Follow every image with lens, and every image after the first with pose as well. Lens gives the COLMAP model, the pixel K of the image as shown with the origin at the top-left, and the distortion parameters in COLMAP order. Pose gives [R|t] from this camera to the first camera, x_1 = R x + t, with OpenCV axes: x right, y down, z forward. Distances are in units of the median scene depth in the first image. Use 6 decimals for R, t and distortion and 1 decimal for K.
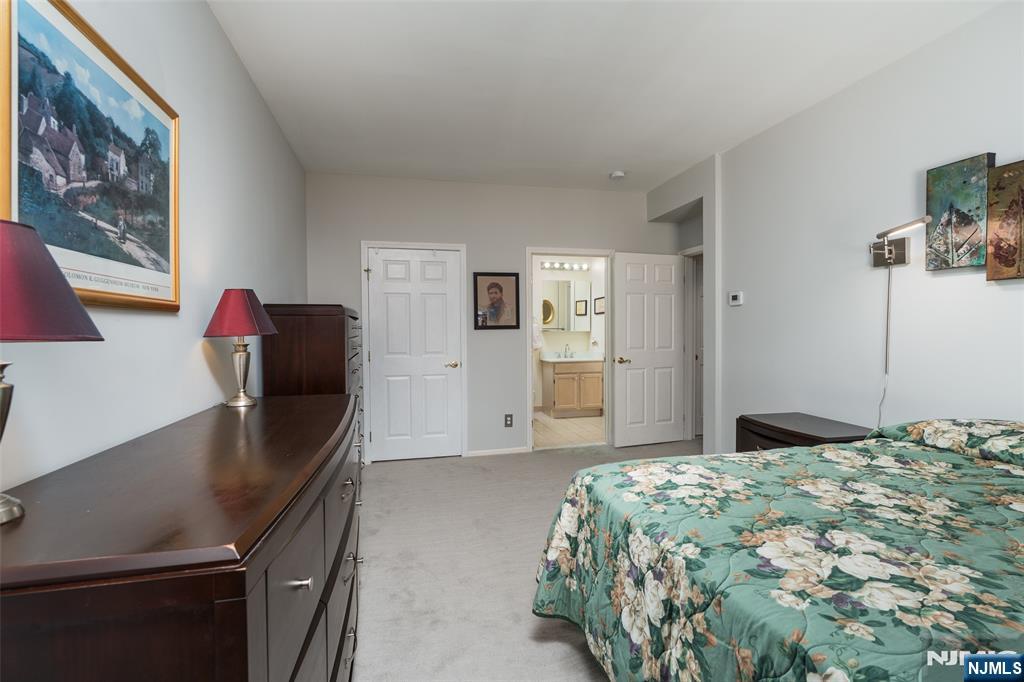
lens RADIAL K [[468.0, 0, 510.9], [0, 468.0, 339.2], [0, 0, 1]] dist [-0.002693, 0.000484]
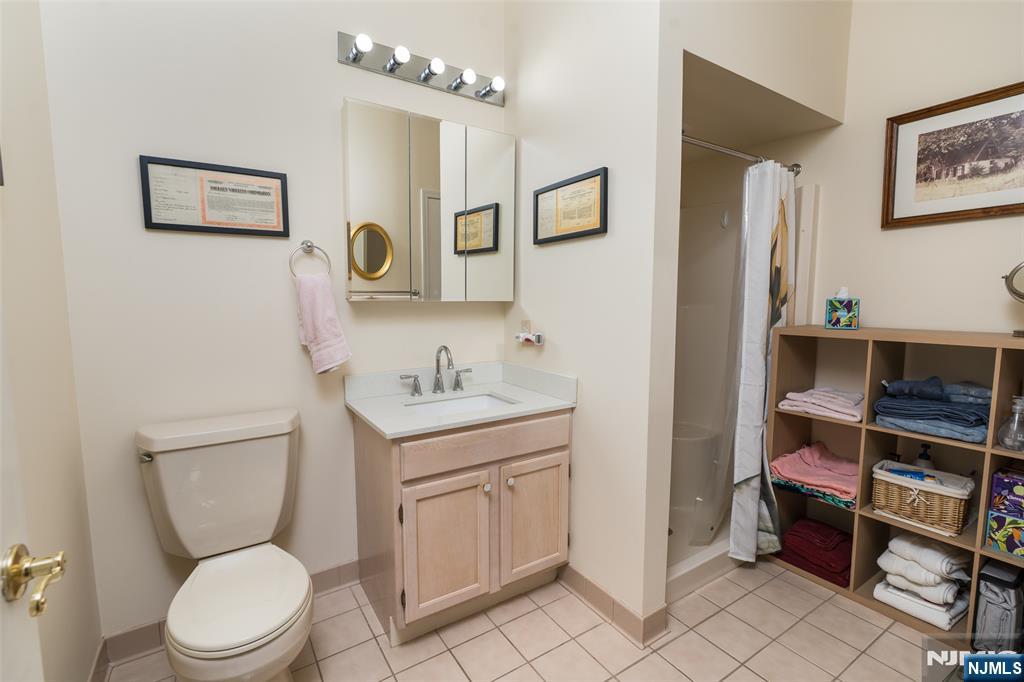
lens RADIAL K [[468.0, 0, 515.1], [0, 468.0, 339.8], [0, 0, 1]] dist [-0.002693, 0.000484]
pose [[0.941212, -0.023681, 0.336986, 0.063659], [-0.004358, 0.996606, 0.082207, -0.016995], [-0.337789, -0.078843, 0.937914, 0.700814]]
